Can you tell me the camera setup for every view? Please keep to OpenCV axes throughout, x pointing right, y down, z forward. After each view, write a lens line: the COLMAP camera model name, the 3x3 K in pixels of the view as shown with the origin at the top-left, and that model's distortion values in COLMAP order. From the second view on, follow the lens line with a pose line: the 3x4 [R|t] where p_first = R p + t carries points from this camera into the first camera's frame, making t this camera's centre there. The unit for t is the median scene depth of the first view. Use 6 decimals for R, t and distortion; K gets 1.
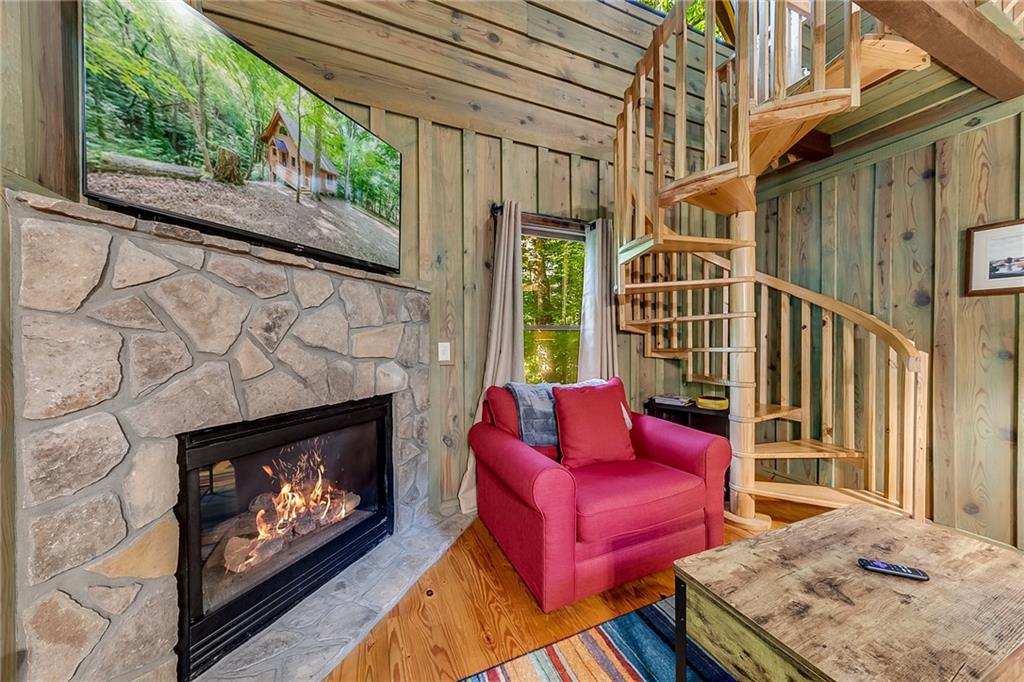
lens RADIAL K [[346.5, 0, 515.9], [0, 346.5, 348.2], [0, 0, 1]] dist [0.007852, -0.002926]
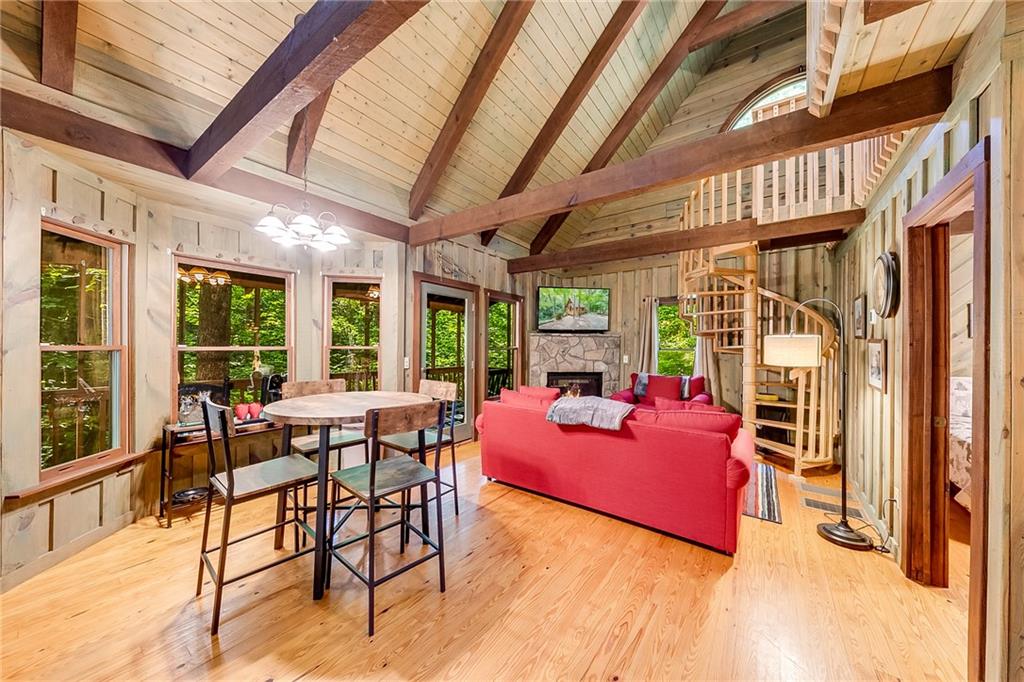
lens RADIAL K [[346.5, 0, 514.0], [0, 346.5, 345.1], [0, 0, 1]] dist [0.007852, -0.002926]
pose [[0.516232, 0.007783, -0.856414, 2.259432], [-0.027066, 0.999608, -0.007230, -0.077489], [0.856021, 0.026912, 0.516240, -1.492395]]
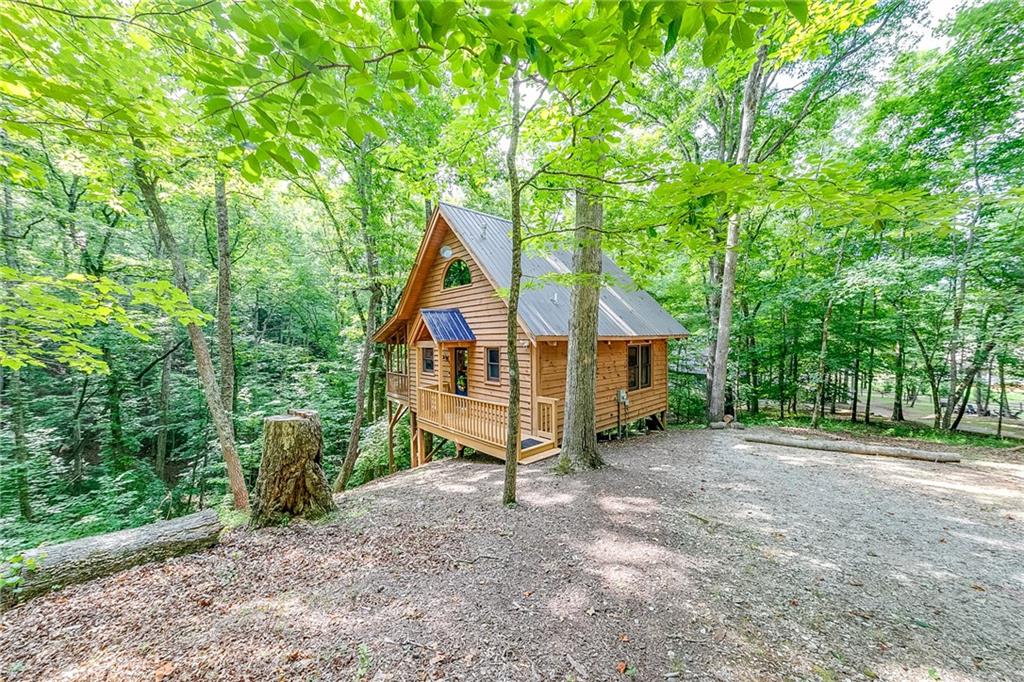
lens RADIAL K [[346.5, 0, 516.1], [0, 346.5, 332.1], [0, 0, 1]] dist [0.007852, -0.002926]
pose [[0.420049, -0.029351, -0.907026, -0.367590], [-0.023256, 0.998800, -0.043090, -0.527603], [0.907203, 0.039194, 0.418863, 0.865650]]
